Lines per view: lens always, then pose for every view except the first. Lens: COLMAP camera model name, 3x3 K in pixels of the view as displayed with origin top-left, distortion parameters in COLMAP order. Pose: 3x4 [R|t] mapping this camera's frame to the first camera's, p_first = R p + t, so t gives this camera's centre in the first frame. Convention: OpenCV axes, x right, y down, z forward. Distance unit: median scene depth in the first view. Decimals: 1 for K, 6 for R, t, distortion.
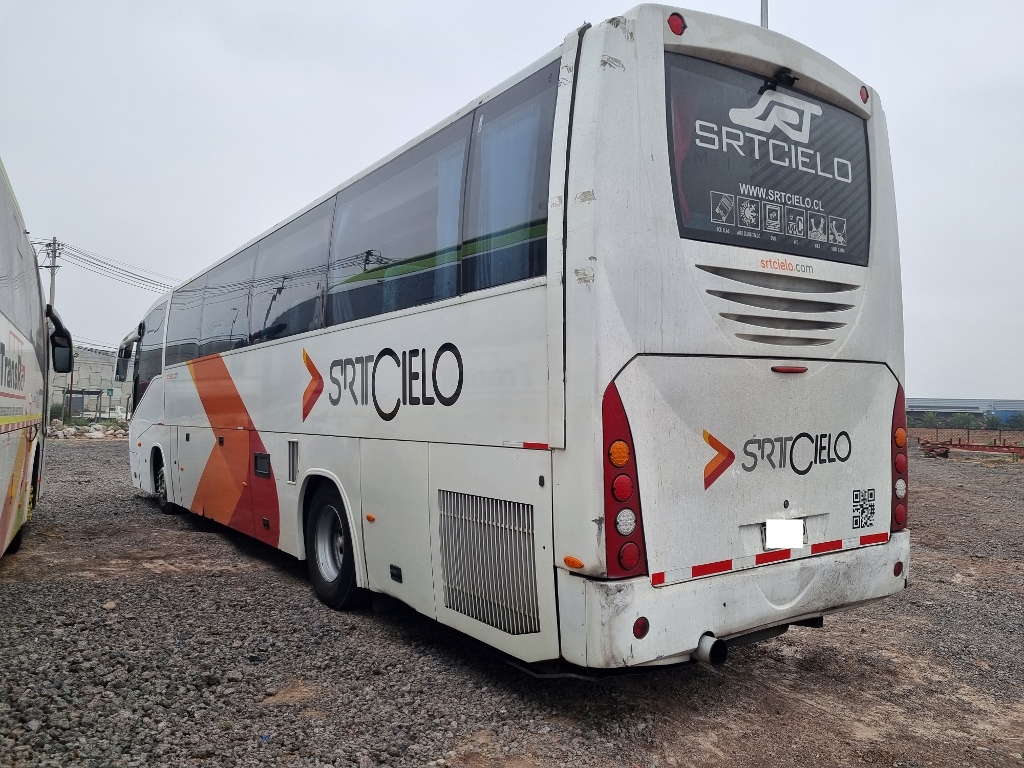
lens RADIAL K [[783.6, 0, 514.9], [0, 783.6, 398.7], [0, 0, 1]] dist [0.041367, -0.030727]
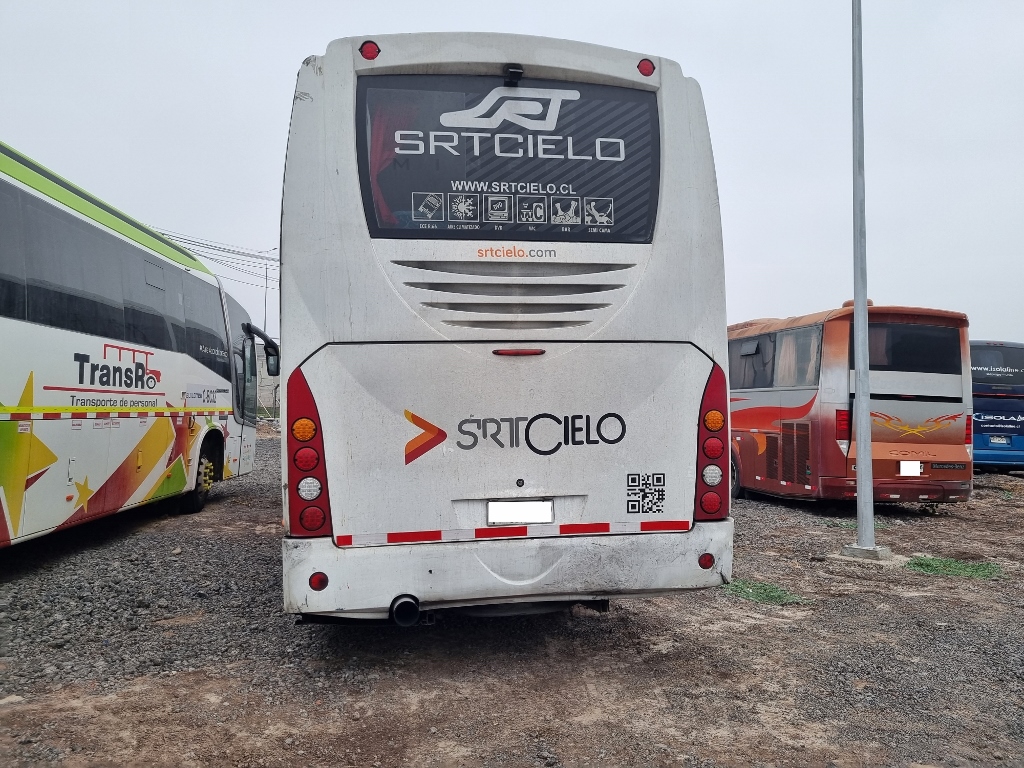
lens RADIAL K [[788.2, 0, 512.0], [0, 788.2, 384.0], [0, 0, 1]] dist [0.037894, -0.007812]
pose [[0.905824, -0.019406, -0.423210, 0.781816], [0.011392, 0.999705, -0.021458, 0.026910], [0.423502, 0.014616, 0.905777, 0.058839]]
